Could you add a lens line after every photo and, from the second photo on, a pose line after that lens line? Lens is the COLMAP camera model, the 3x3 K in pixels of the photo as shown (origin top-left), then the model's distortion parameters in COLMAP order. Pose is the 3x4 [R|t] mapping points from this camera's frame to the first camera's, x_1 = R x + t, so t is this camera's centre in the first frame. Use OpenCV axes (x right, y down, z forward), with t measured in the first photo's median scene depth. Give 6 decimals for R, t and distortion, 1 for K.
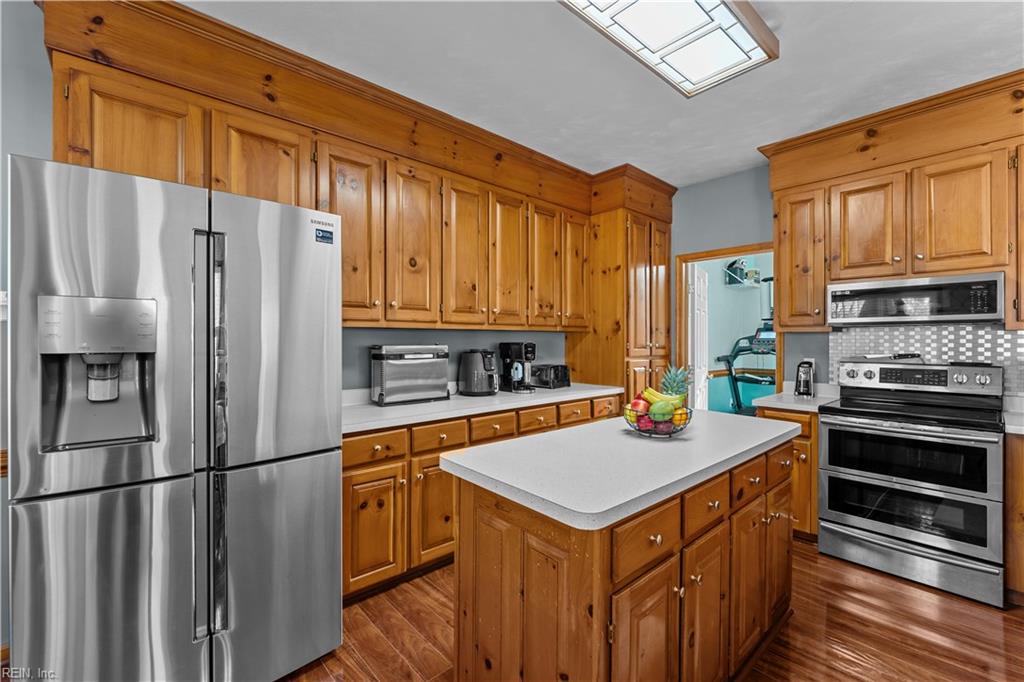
lens RADIAL K [[428.4, 0, 510.3], [0, 428.4, 339.7], [0, 0, 1]] dist [-0.003575, -0.000296]
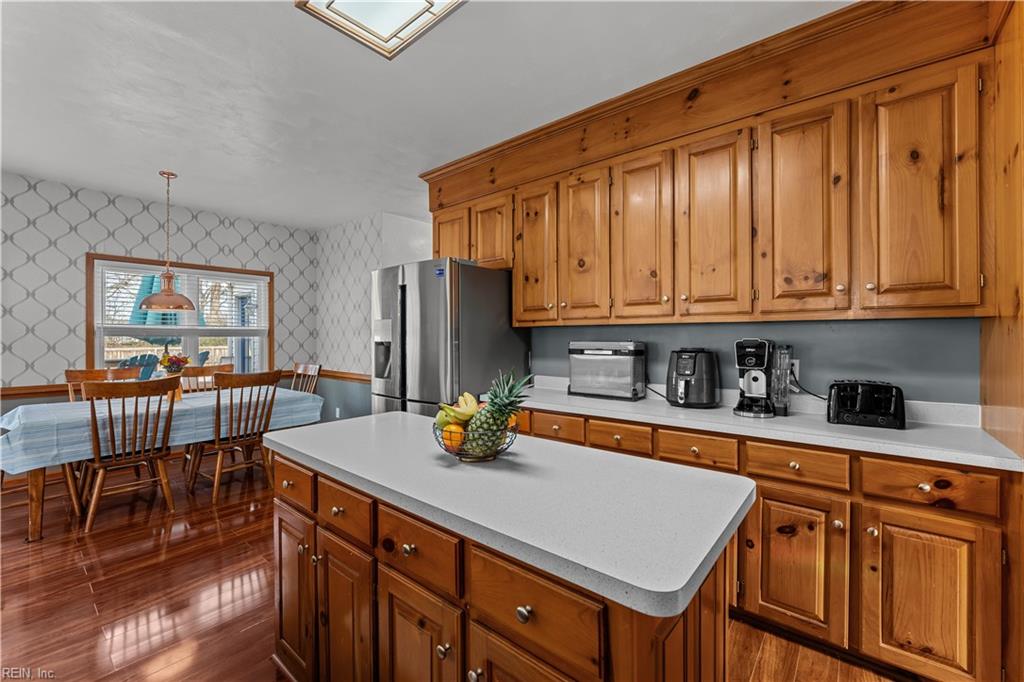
lens RADIAL K [[421.8, 0, 506.0], [0, 421.8, 336.4], [0, 0, 1]] dist [-0.002054, -0.000092]
pose [[0.140224, -0.003742, -0.990113, 0.718437], [0.000650, 0.999993, -0.003687, 0.004147], [0.990120, -0.000127, 0.140225, 0.613672]]
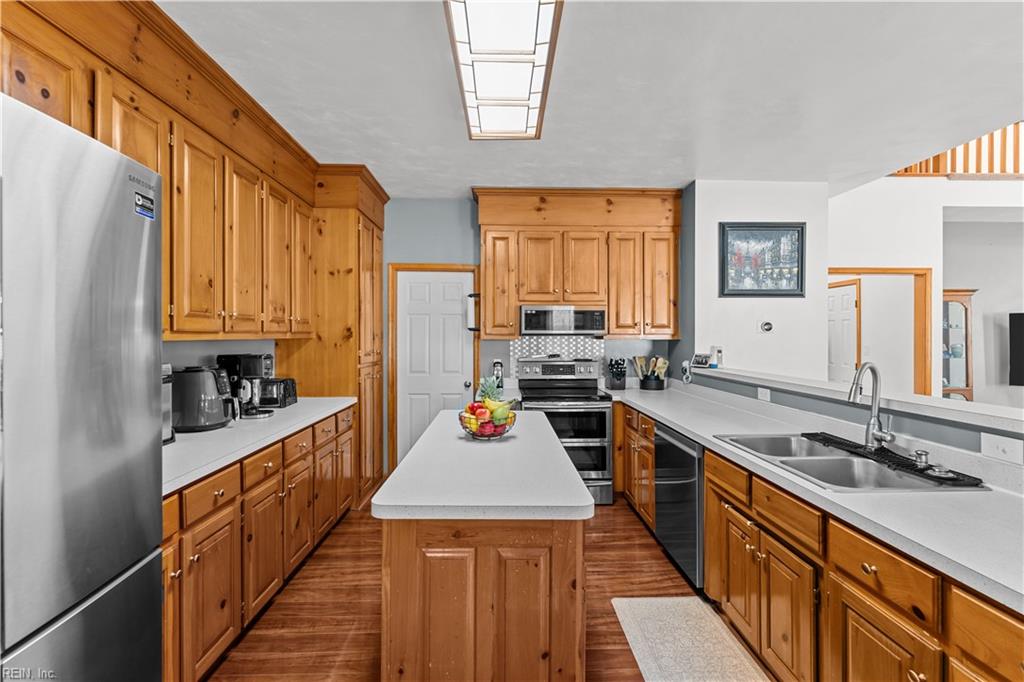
lens RADIAL K [[448.5, 0, 509.7], [0, 448.5, 336.6], [0, 0, 1]] dist [-0.002955, -0.000080]
pose [[0.644399, -0.003300, 0.764683, -0.351572], [0.000051, 0.999991, 0.004272, -0.034710], [-0.764690, -0.002714, 0.644393, 0.117611]]
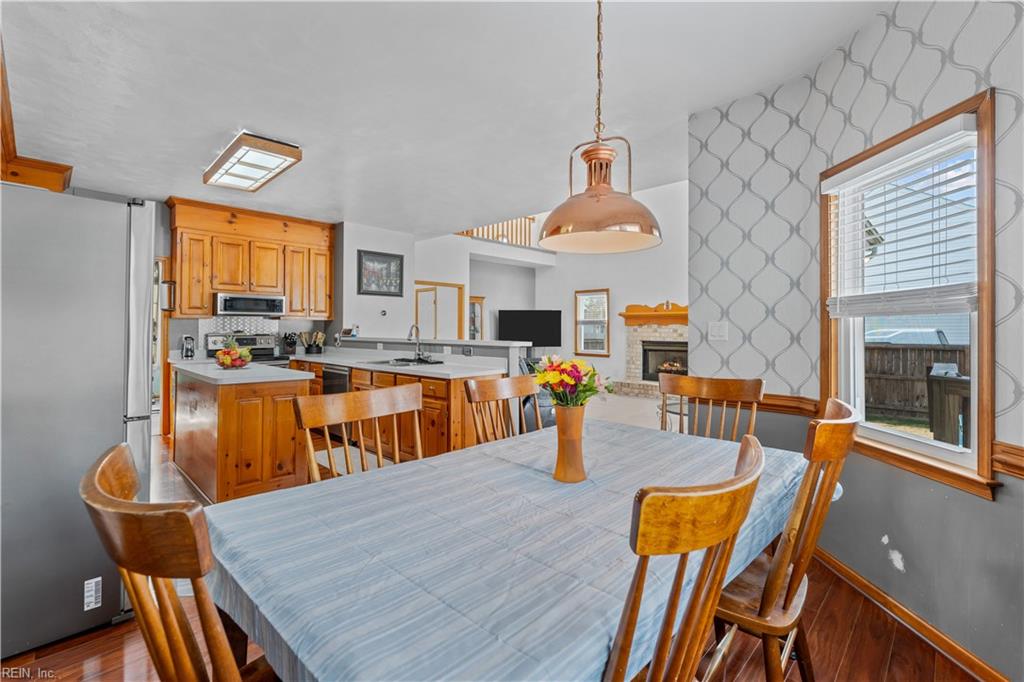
lens RADIAL K [[454.4, 0, 509.9], [0, 454.4, 325.3], [0, 0, 1]] dist [-0.002417, 0.000019]
pose [[-0.071590, 0.004506, 0.997424, -1.227006], [-0.003404, 0.999983, -0.004762, 0.014540], [-0.997428, -0.003736, -0.071574, -0.092369]]
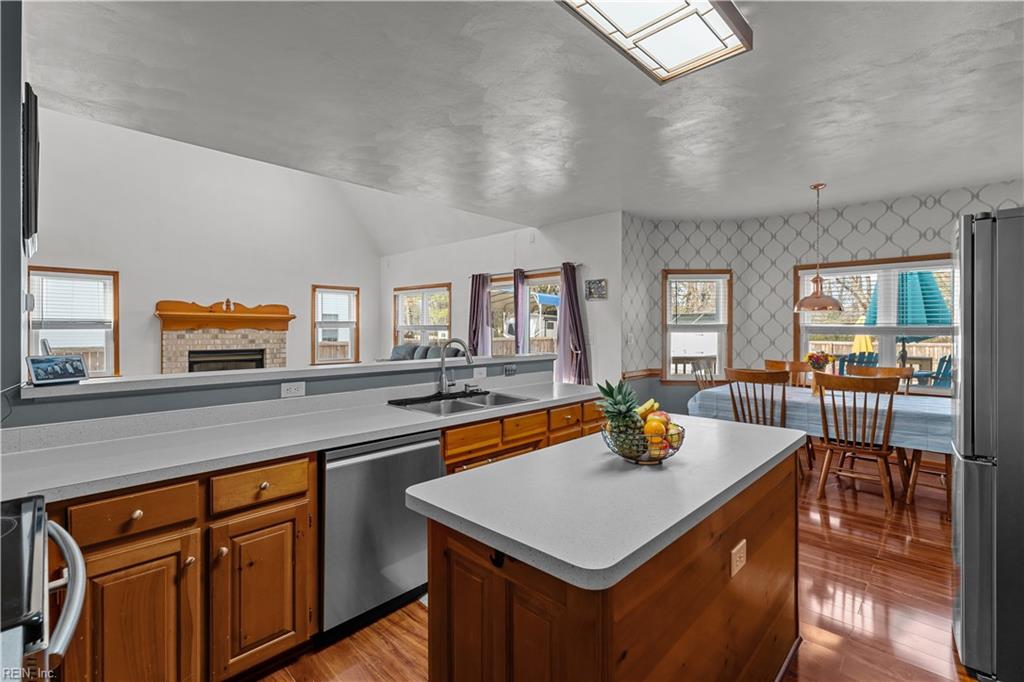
lens RADIAL K [[455.3, 0, 509.1], [0, 455.3, 329.0], [0, 0, 1]] dist [-0.000842, 0.000021]
pose [[-0.997665, -0.004725, -0.068139, 0.425347], [-0.004835, 0.999987, 0.001448, -0.018935], [0.068131, 0.001774, -0.997675, 1.208888]]
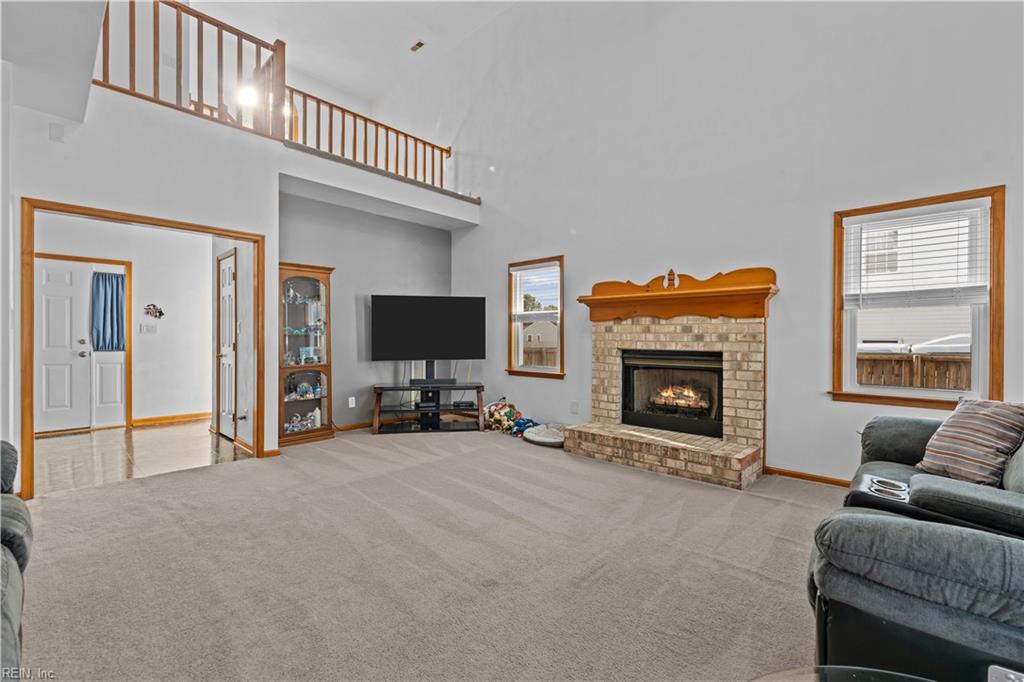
lens RADIAL K [[442.5, 0, 512.0], [0, 442.5, 341.0], [0, 0, 1]] dist [-0.000037, 0.000328]
pose [[-0.090478, -0.007118, 0.995873, 0.314568], [-0.004820, 0.999966, 0.006709, 0.065712], [-0.995887, -0.004193, -0.090510, -0.702355]]
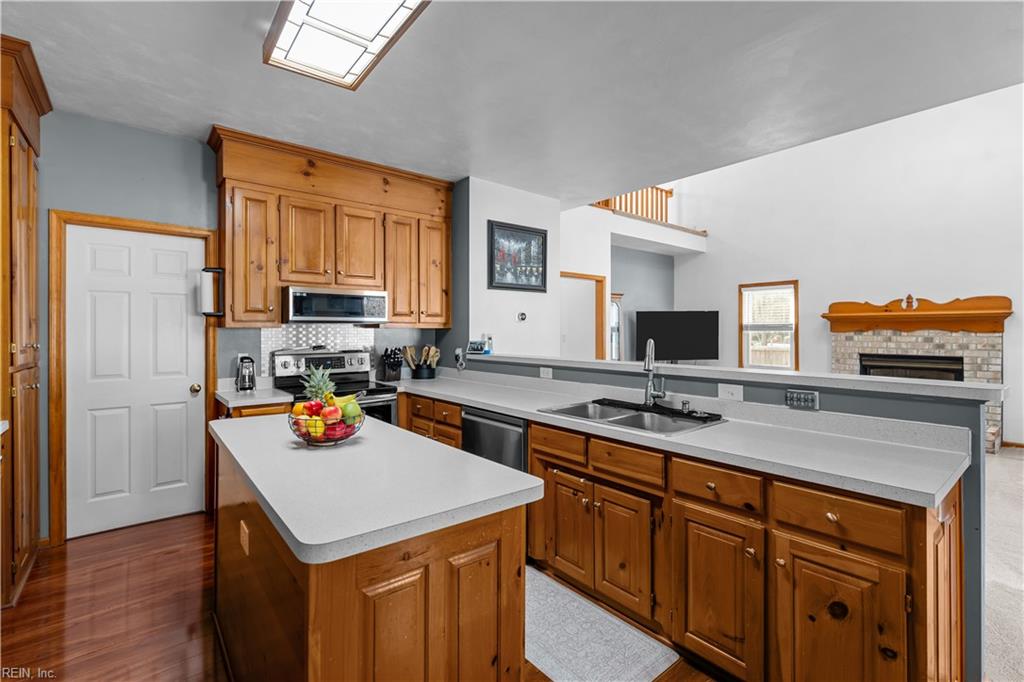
lens RADIAL K [[458.8, 0, 509.0], [0, 458.8, 332.0], [0, 0, 1]] dist [0.000286, -0.000260]
pose [[0.043308, -0.004709, 0.999051, -0.408901], [0.001230, 0.999988, 0.004660, -0.013057], [-0.999061, 0.001027, 0.043313, 0.370792]]
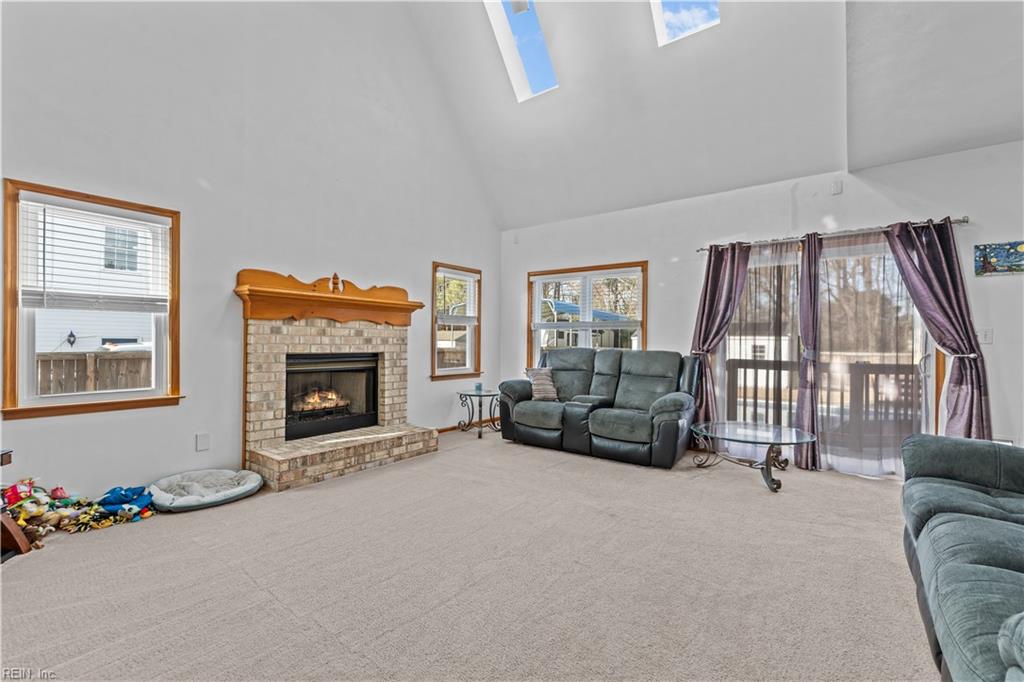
lens RADIAL K [[442.5, 0, 512.0], [0, 442.5, 341.0], [0, 0, 1]] dist [-0.000037, 0.000328]
pose [[-0.981588, -0.010206, -0.190736, 1.480663], [-0.010108, 0.999948, -0.001489, 0.058832], [0.190742, 0.000466, -0.981640, 0.255391]]
